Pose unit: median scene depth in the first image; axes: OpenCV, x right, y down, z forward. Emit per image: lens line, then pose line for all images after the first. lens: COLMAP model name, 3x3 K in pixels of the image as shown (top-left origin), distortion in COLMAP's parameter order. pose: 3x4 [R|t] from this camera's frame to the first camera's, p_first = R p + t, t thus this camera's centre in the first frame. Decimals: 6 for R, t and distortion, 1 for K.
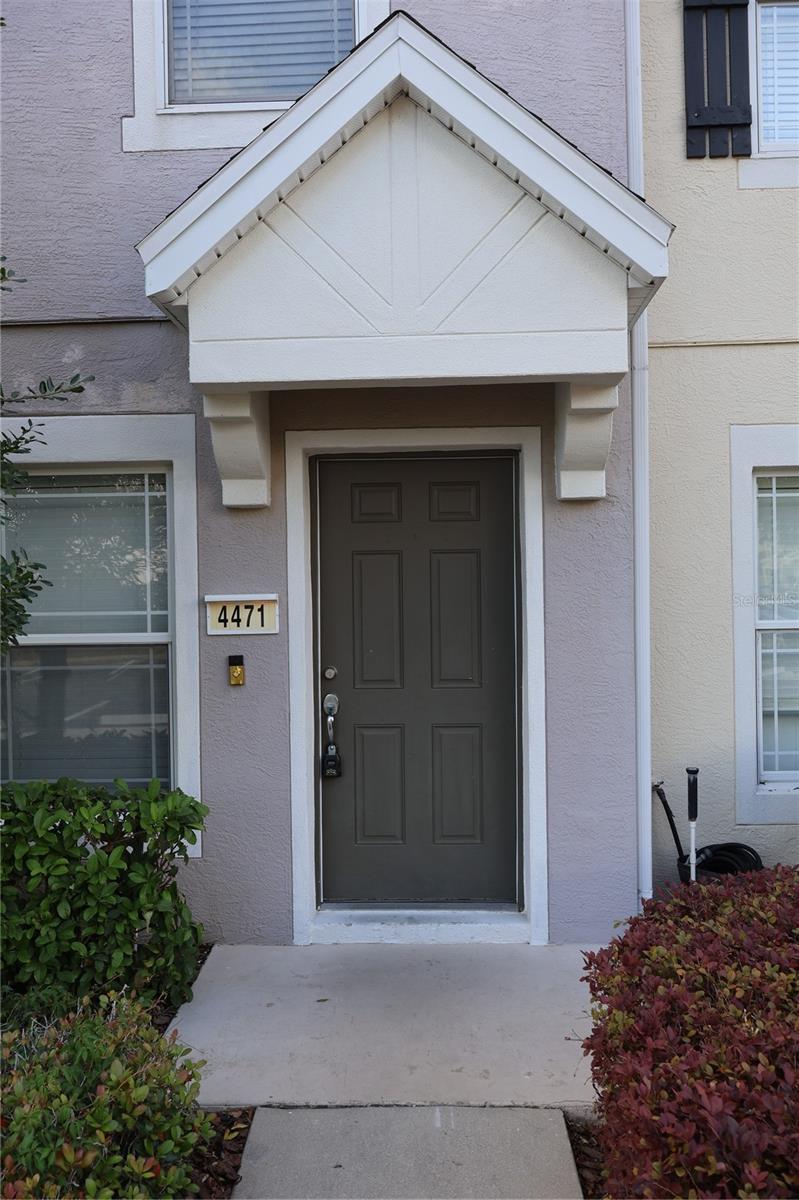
lens RADIAL K [[1006.6, 0, 392.7], [0, 1006.6, 600.8], [0, 0, 1]] dist [-0.007401, 0.008785]
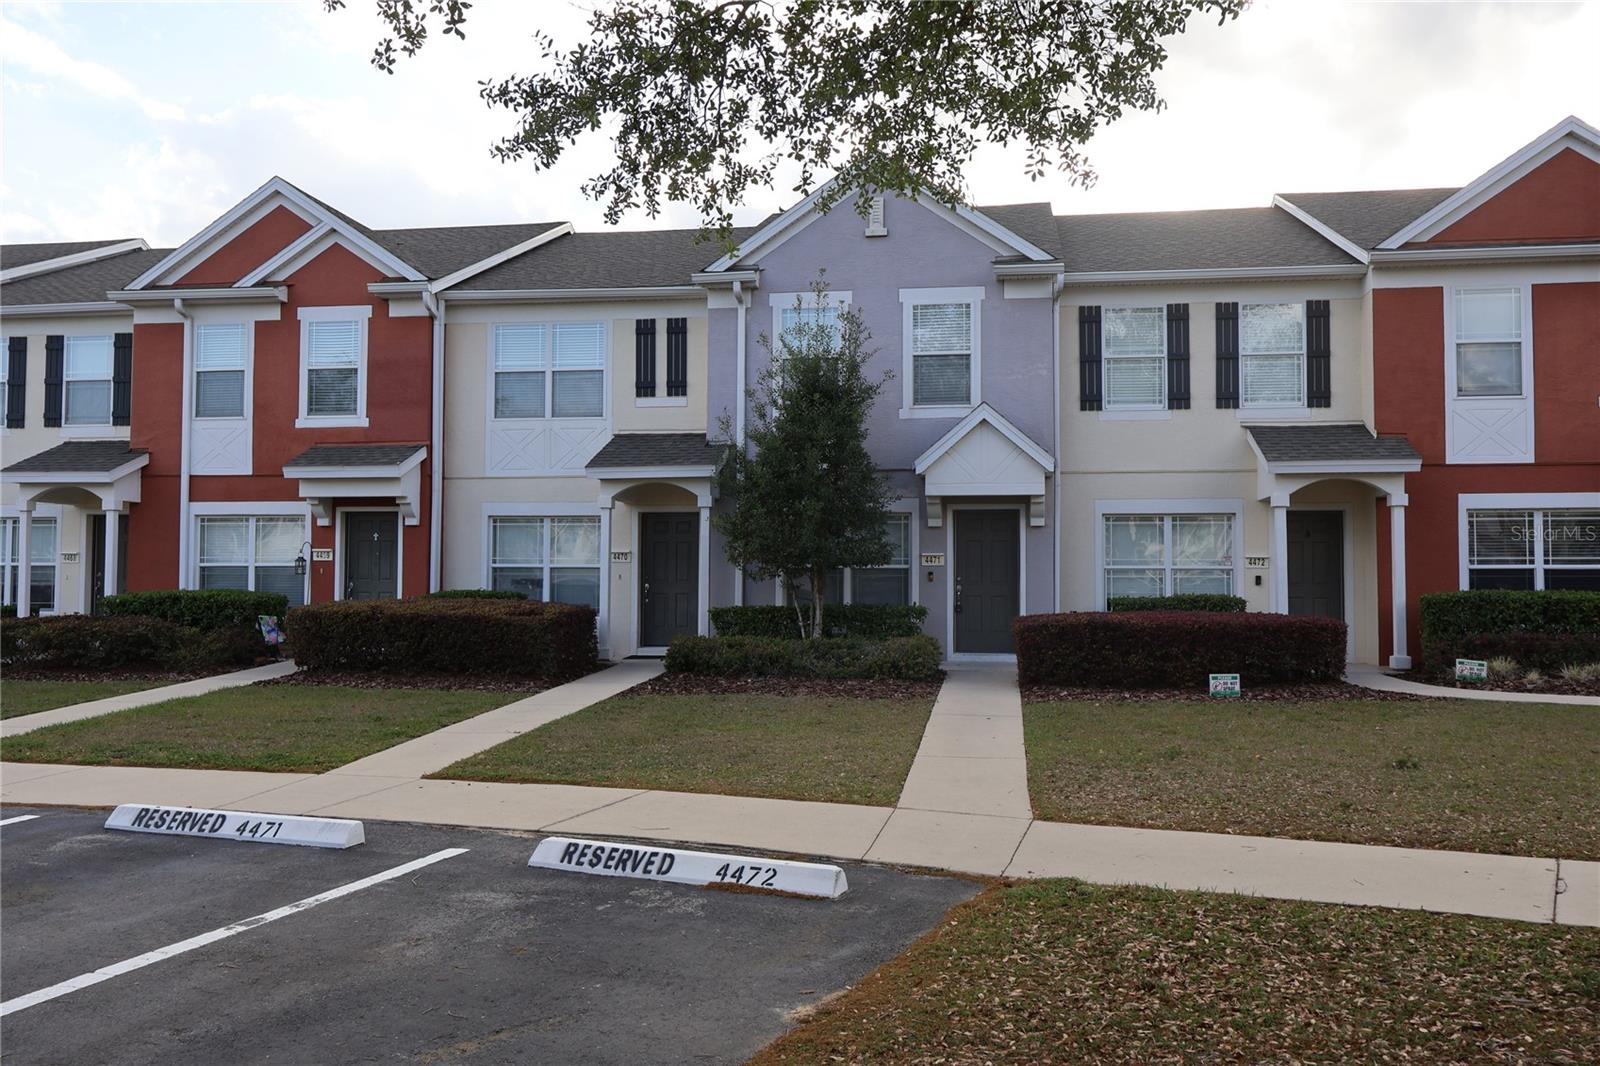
lens RADIAL K [[1342.1, 0, 800.0], [0, 1342.1, 533.0], [0, 0, 1]] dist [-0.007401, 0.008785]
pose [[0.992169, 0.016320, -0.123829, -0.038229], [-0.020748, 0.999187, -0.034561, 0.087610], [0.123164, 0.036860, 0.991702, -3.406611]]
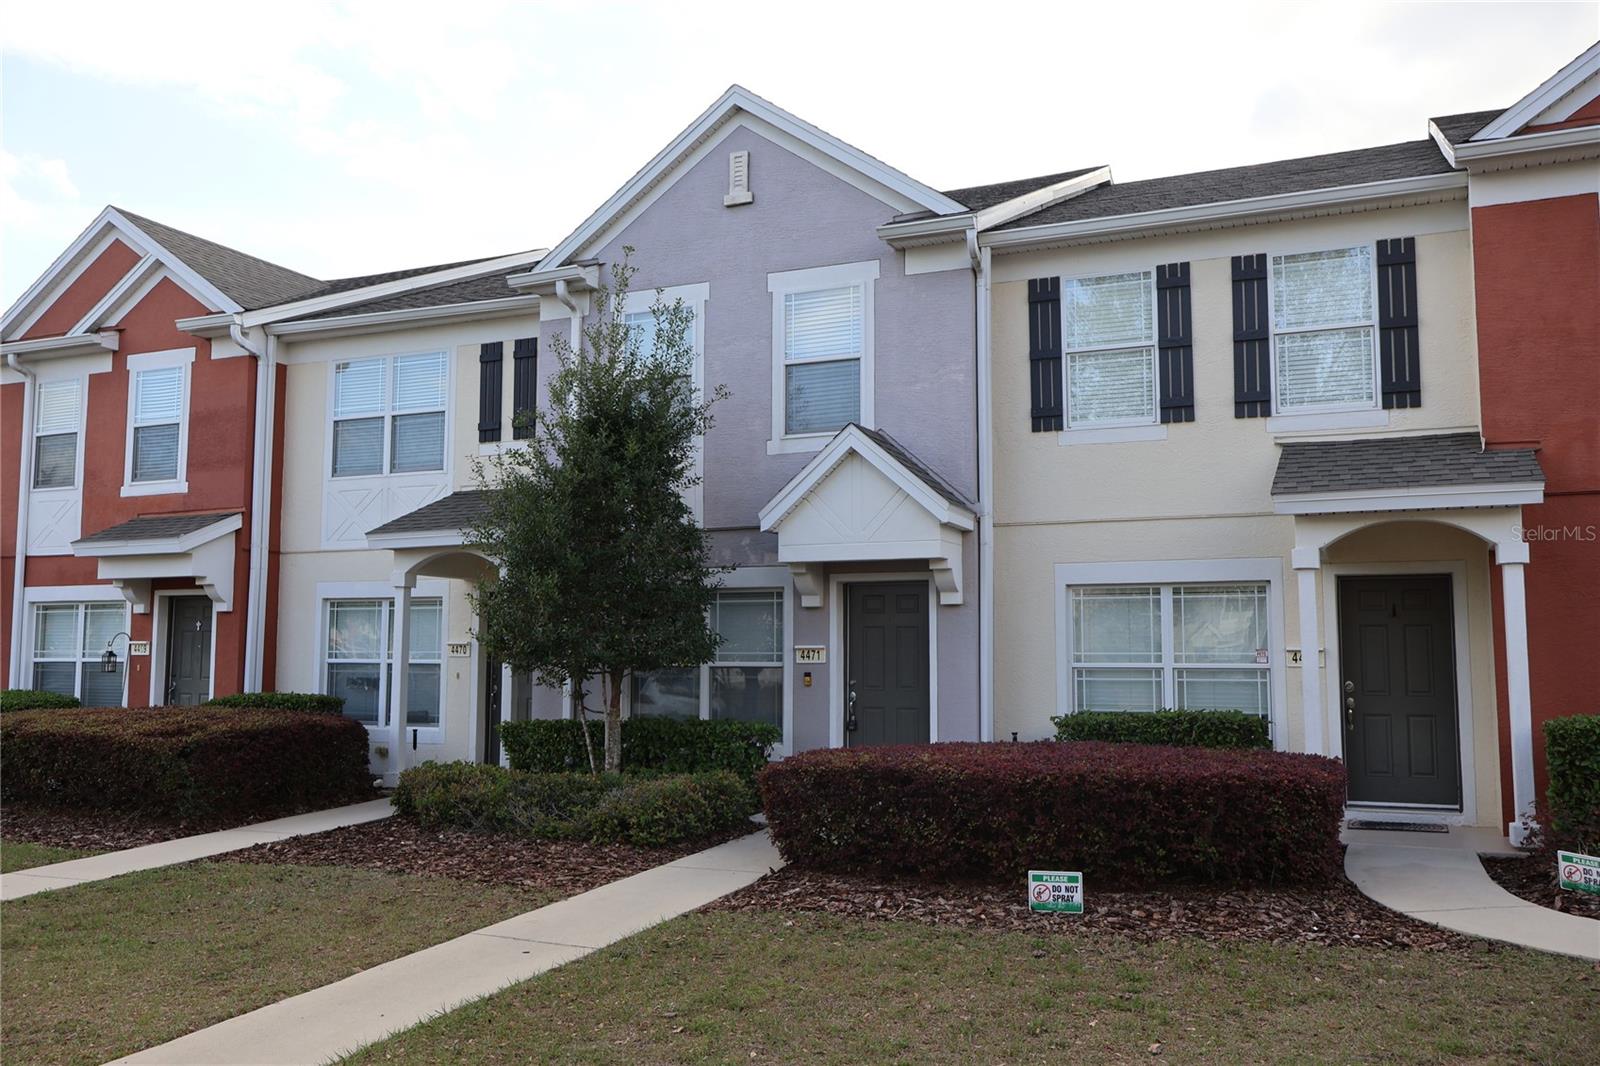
lens RADIAL K [[1340.6, 0, 800.0], [0, 1340.6, 533.0], [0, 0, 1]] dist [-0.000100, 0.005943]
pose [[0.924970, -0.015591, -0.379720, 0.986054], [-0.018706, 0.996079, -0.086464, 0.002839], [0.379579, 0.087079, 0.921052, -1.831200]]
